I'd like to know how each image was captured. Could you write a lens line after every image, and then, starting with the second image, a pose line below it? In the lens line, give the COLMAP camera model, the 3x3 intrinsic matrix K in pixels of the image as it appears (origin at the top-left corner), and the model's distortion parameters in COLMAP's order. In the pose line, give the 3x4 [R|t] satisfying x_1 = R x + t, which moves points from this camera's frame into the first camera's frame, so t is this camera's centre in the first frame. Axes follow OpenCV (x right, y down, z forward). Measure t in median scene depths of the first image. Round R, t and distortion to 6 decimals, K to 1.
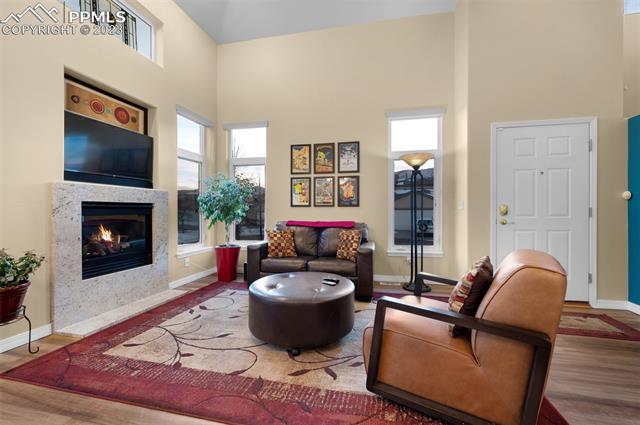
lens RADIAL K [[265.1, 0, 320.0], [0, 265.1, 212.5], [0, 0, 1]] dist [-0.001400, -0.000140]
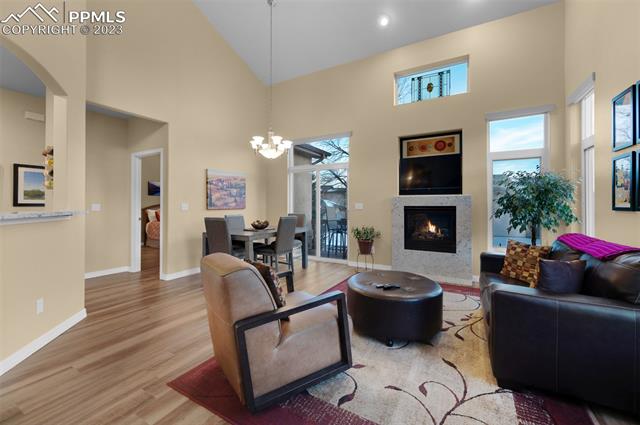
lens RADIAL K [[260.2, 0, 321.8], [0, 260.2, 206.5], [0, 0, 1]] dist [-0.001154, -0.000112]
pose [[-0.268245, 0.005703, -0.963334, 0.750214], [-0.009363, 0.999920, 0.008526, -0.037492], [0.963305, 0.011307, -0.268170, 0.720355]]
